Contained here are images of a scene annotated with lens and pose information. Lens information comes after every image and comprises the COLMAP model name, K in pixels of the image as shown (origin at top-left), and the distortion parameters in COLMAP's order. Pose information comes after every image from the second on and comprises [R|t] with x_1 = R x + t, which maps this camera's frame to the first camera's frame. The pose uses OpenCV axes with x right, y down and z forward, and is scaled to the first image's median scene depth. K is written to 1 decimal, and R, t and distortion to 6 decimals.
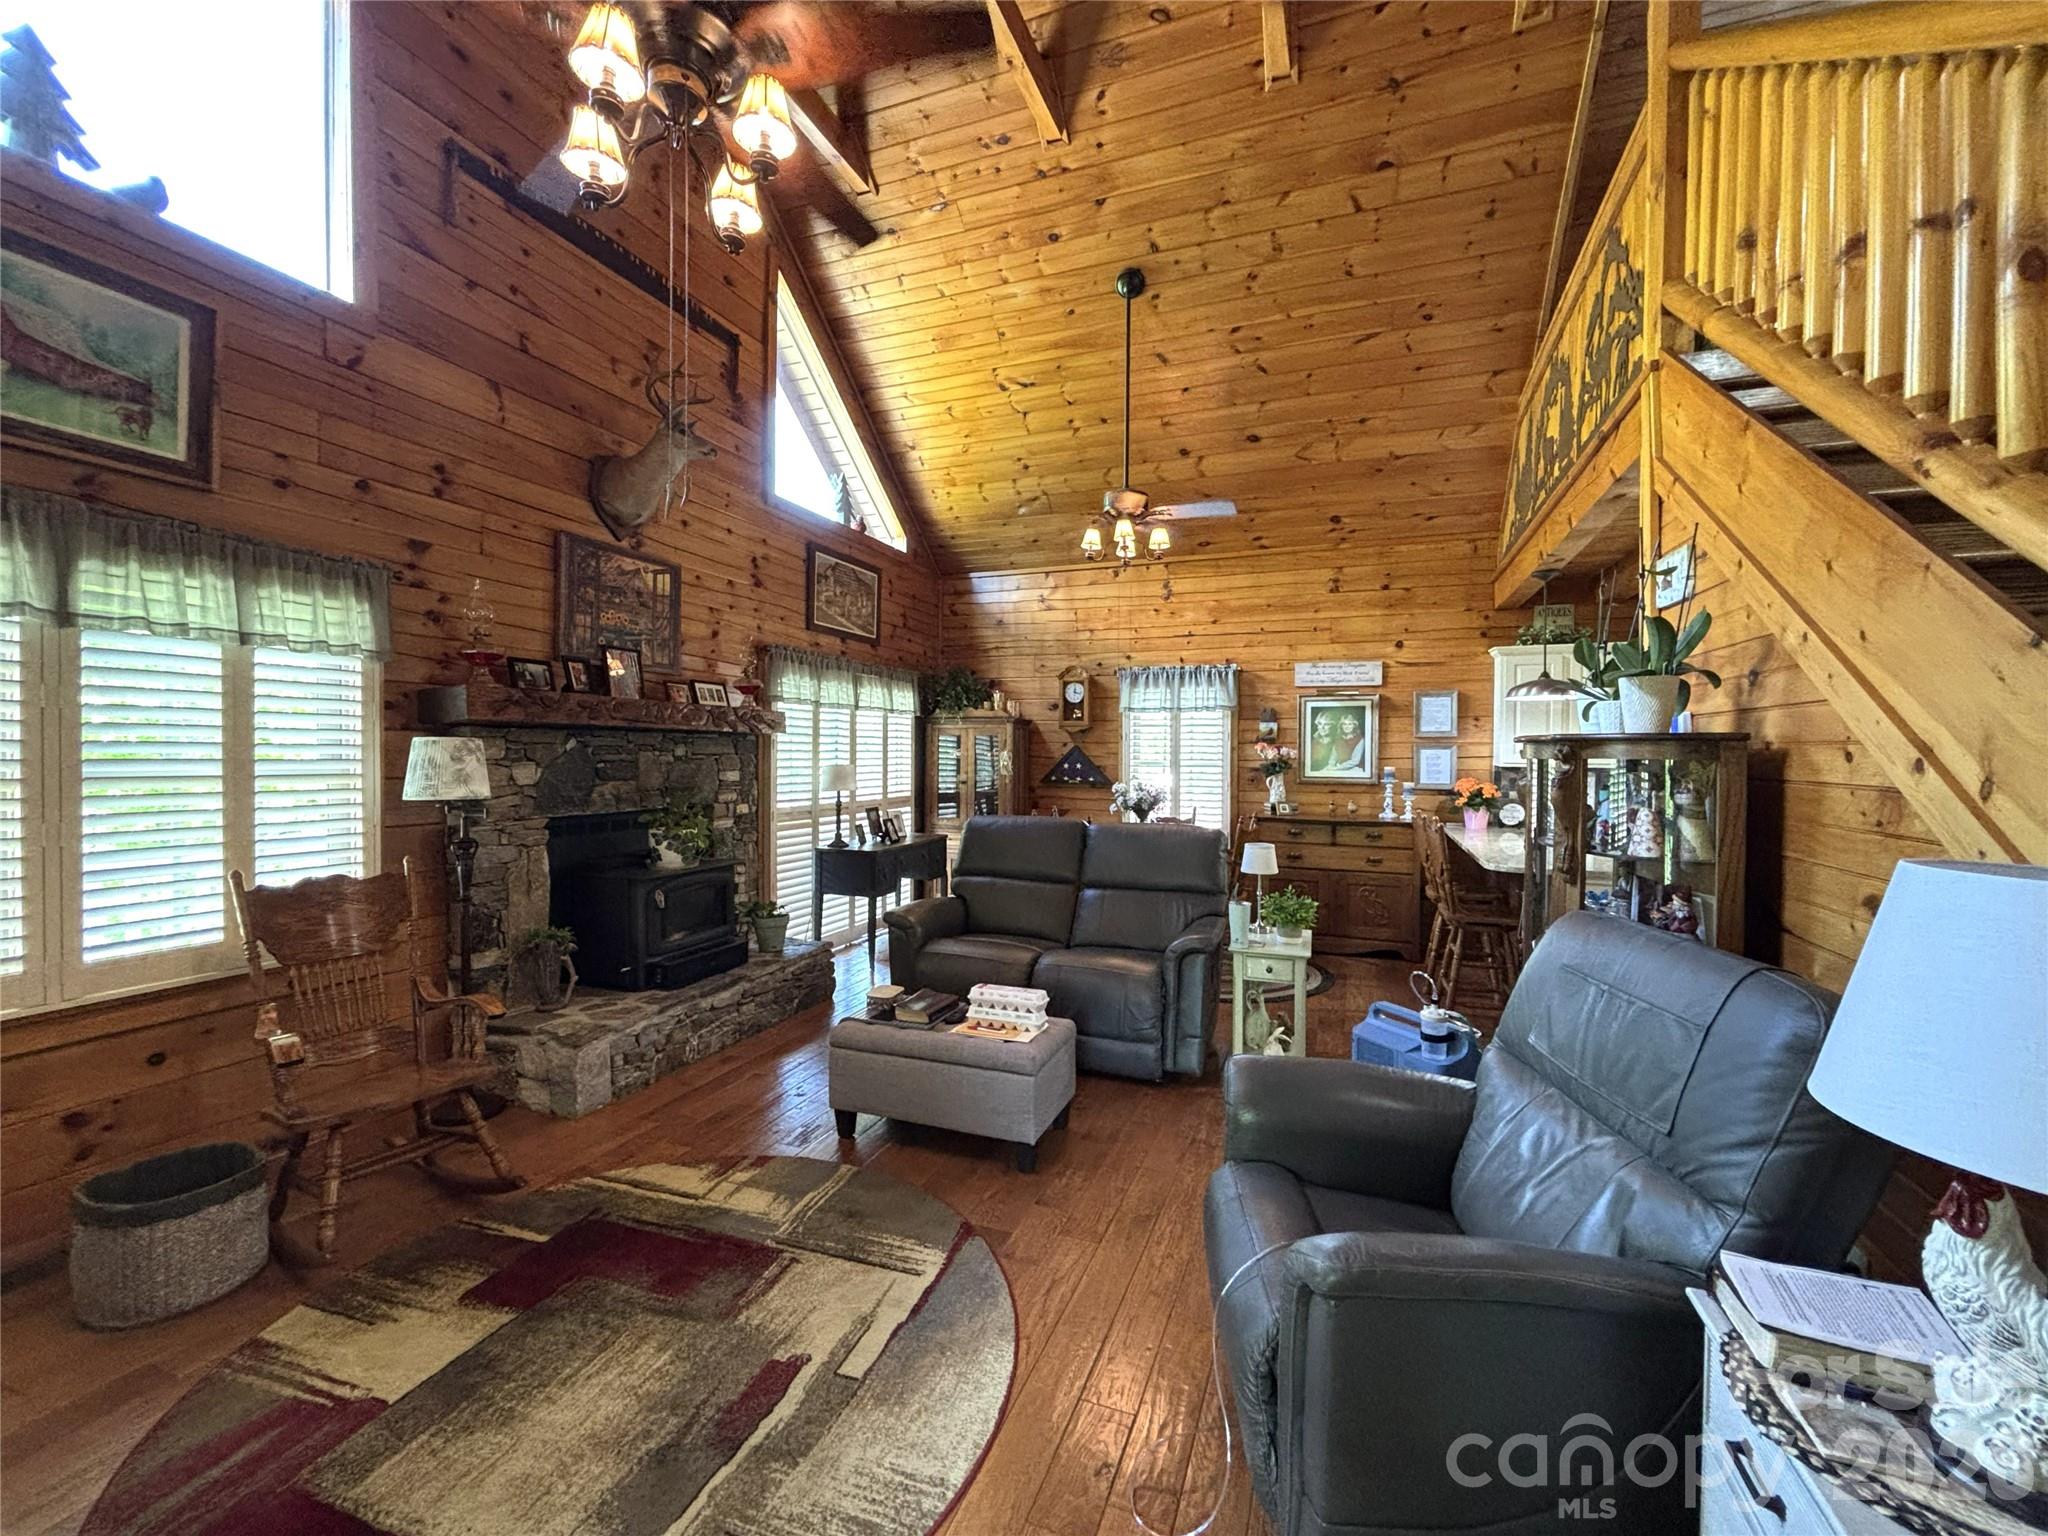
lens RADIAL K [[834.2, 0, 1023.9], [0, 834.2, 763.5], [0, 0, 1]] dist [0.003660, -0.001107]
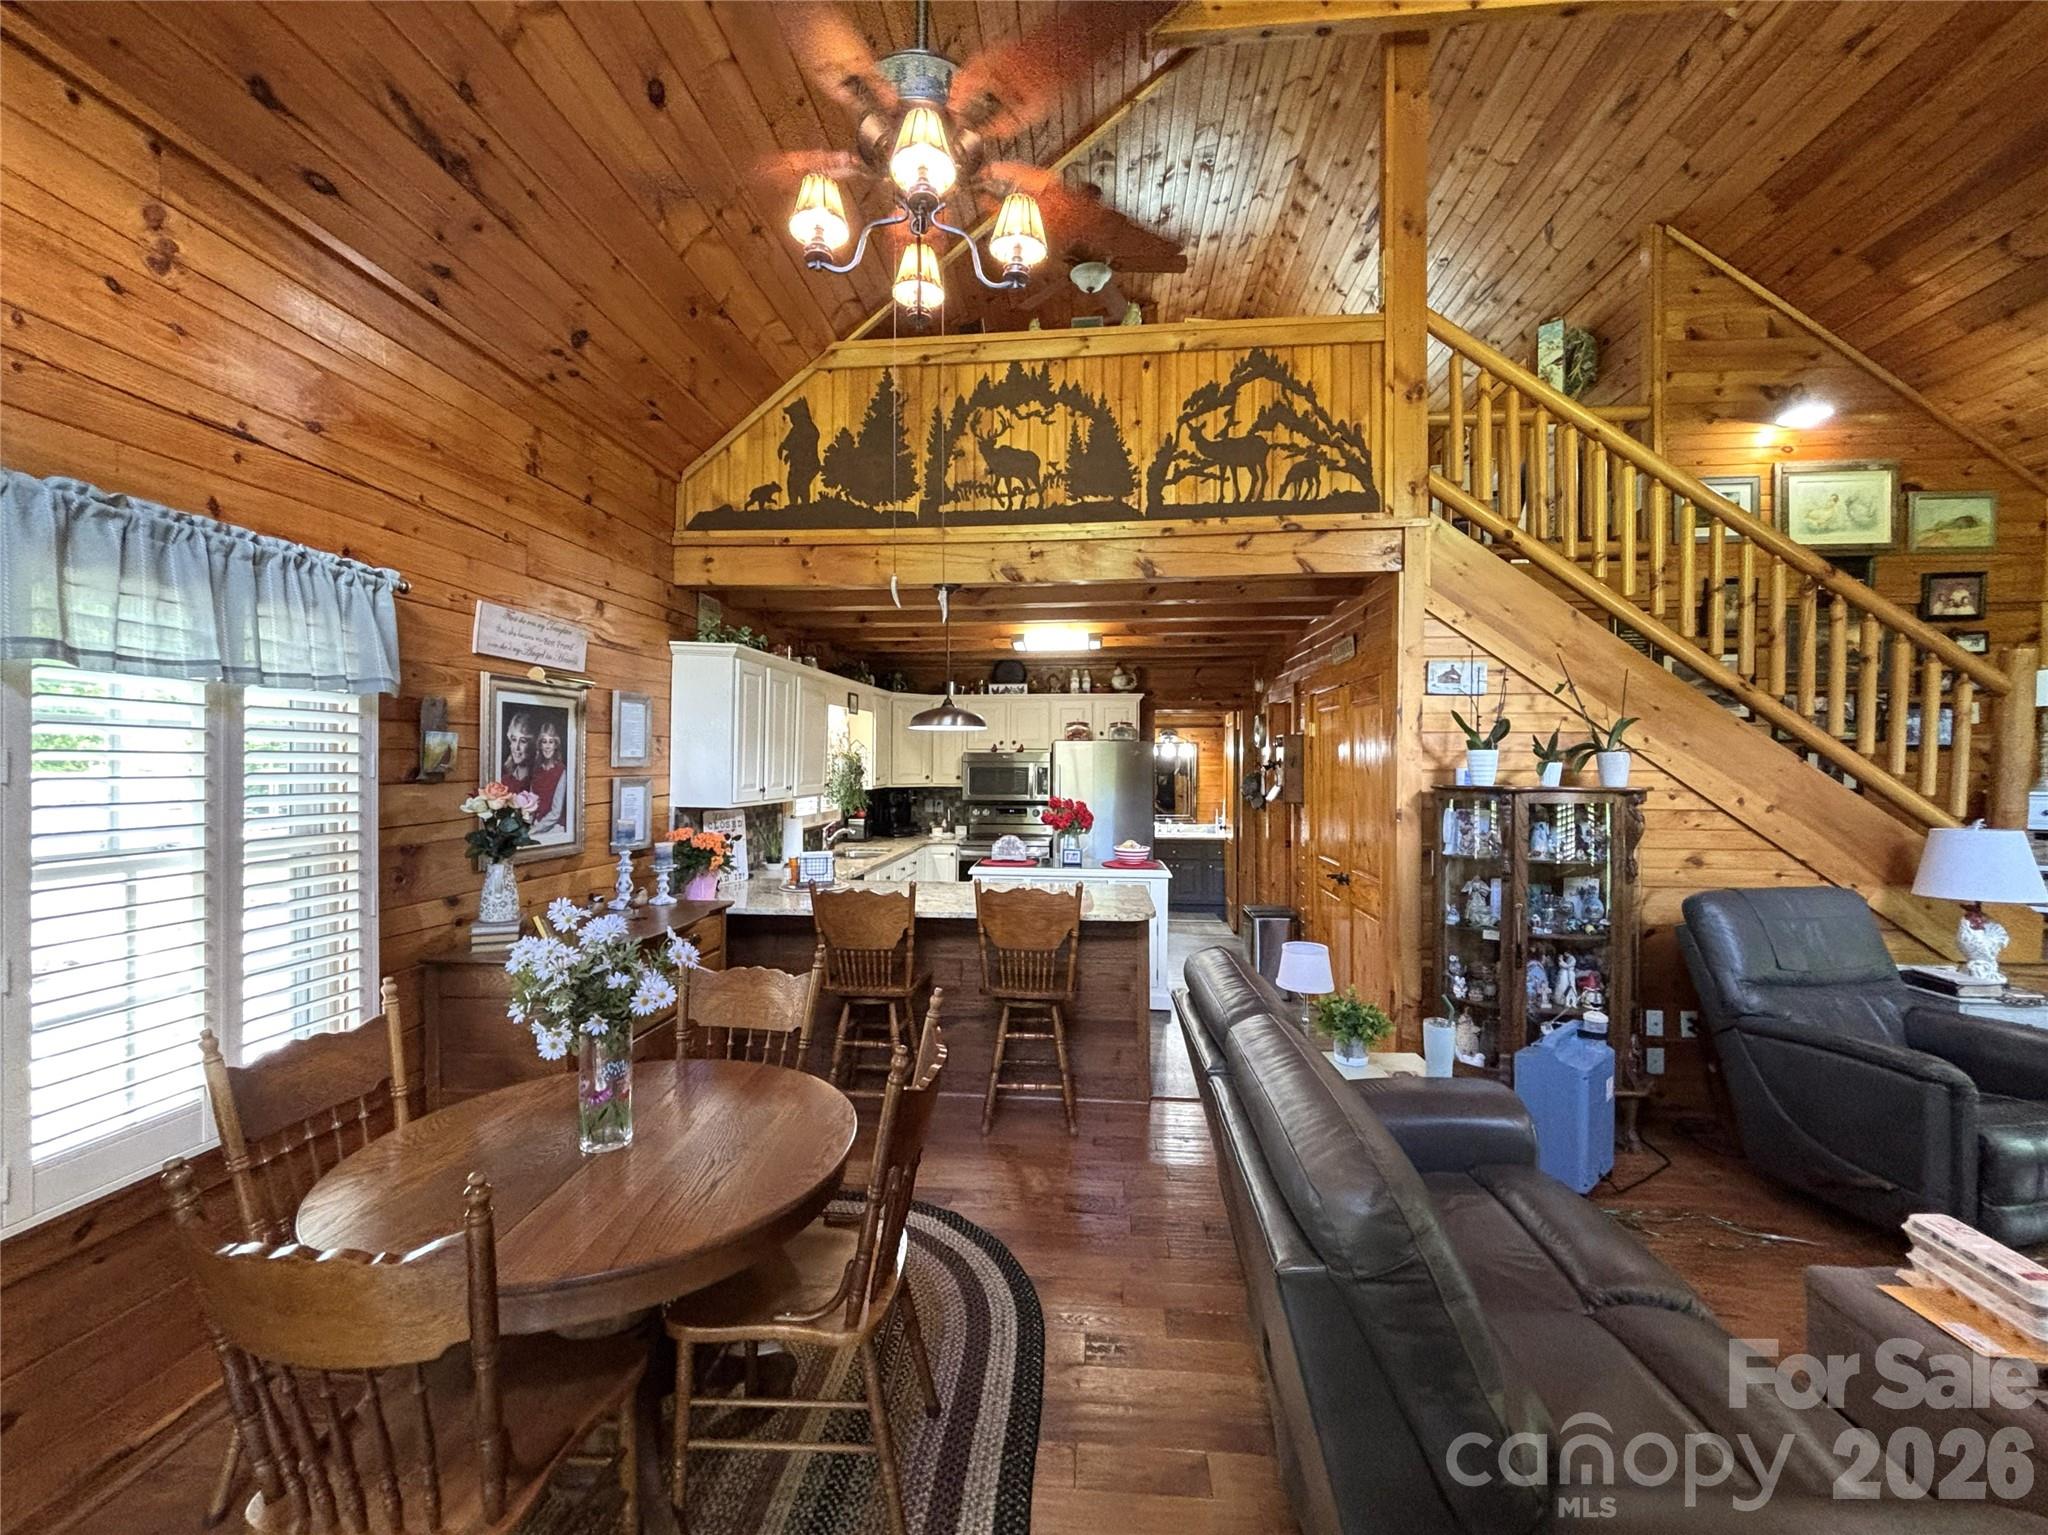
lens RADIAL K [[834.2, 0, 1012.7], [0, 834.2, 770.3], [0, 0, 1]] dist [0.003660, -0.001107]
pose [[-0.272734, -0.014315, 0.961983, -0.230106], [0.011211, 0.999774, 0.018055, -0.046900], [-0.962024, 0.015710, -0.272512, 1.129076]]
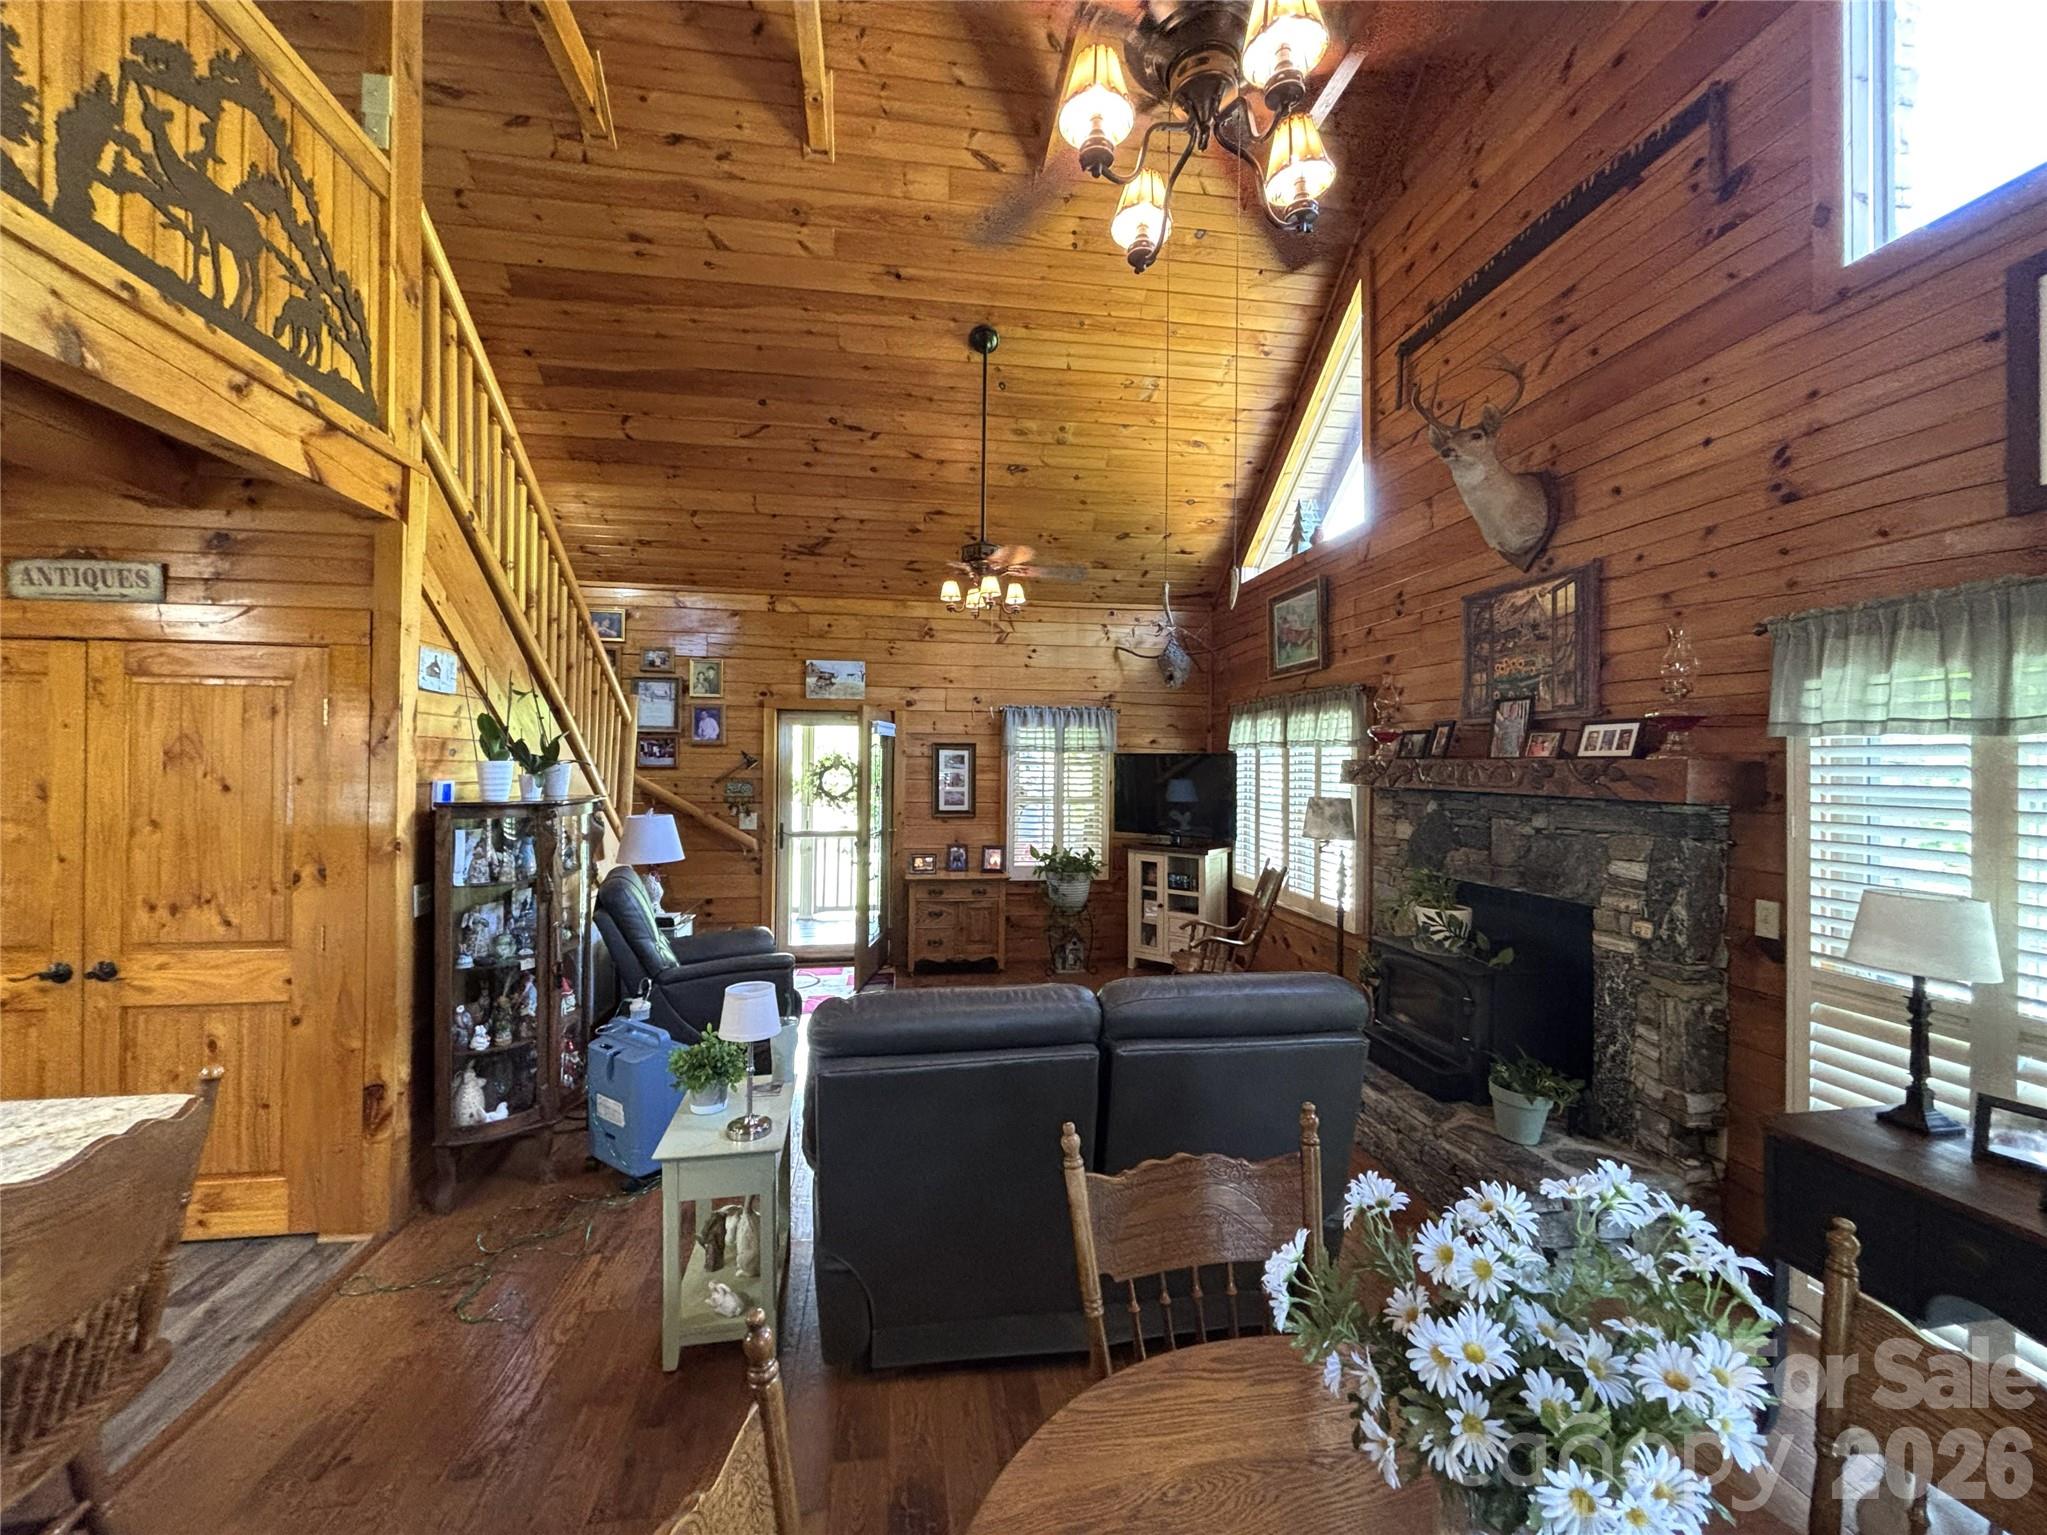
lens RADIAL K [[833.8, 0, 1019.8], [0, 833.8, 769.5], [0, 0, 1]] dist [0.003660, -0.001107]
pose [[-0.867662, -0.010470, -0.497043, 0.336554], [-0.020502, 0.999681, 0.014732, -0.058008], [0.496731, 0.022973, -0.867601, 1.296412]]
